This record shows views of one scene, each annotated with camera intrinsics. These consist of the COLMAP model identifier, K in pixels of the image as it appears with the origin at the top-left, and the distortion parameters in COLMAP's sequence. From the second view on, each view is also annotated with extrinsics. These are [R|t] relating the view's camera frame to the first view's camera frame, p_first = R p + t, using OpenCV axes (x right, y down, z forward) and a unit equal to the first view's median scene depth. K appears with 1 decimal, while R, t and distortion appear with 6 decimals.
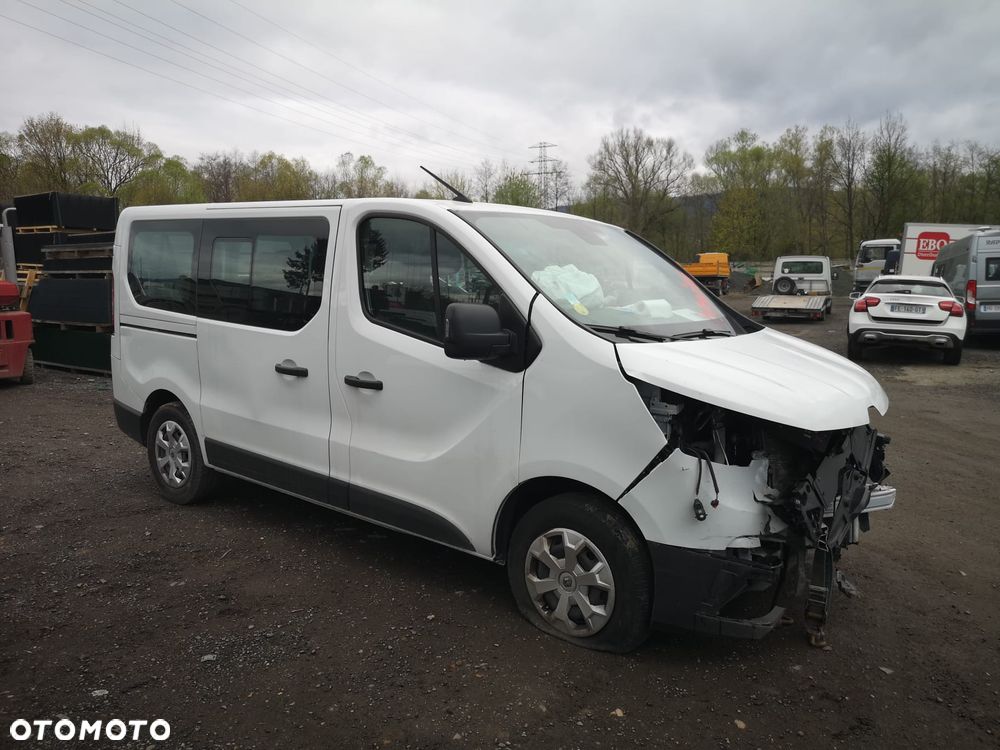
lens RADIAL K [[765.5, 0, 501.3], [0, 765.5, 374.7], [0, 0, 1]] dist [0.056814, -0.053655]
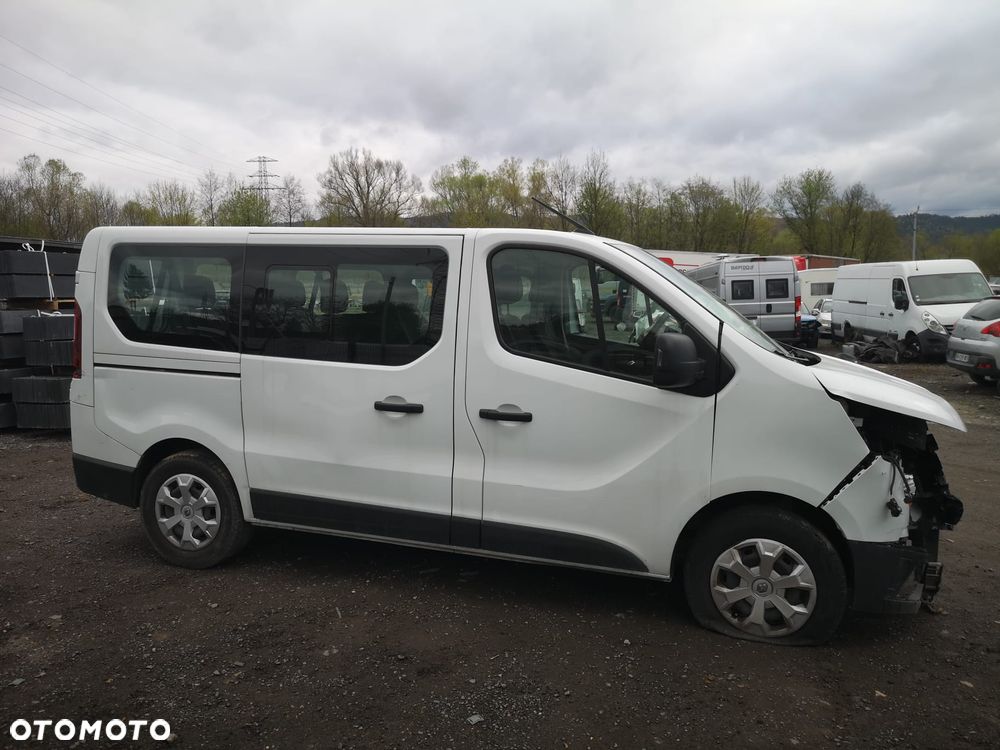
lens RADIAL K [[765.5, 0, 501.0], [0, 765.5, 372.9], [0, 0, 1]] dist [0.056814, -0.053655]
pose [[0.937357, -0.041042, 0.345945, -0.438519], [0.050186, 0.998586, -0.017512, -0.022694], [-0.344738, 0.033777, 0.938091, 0.066966]]
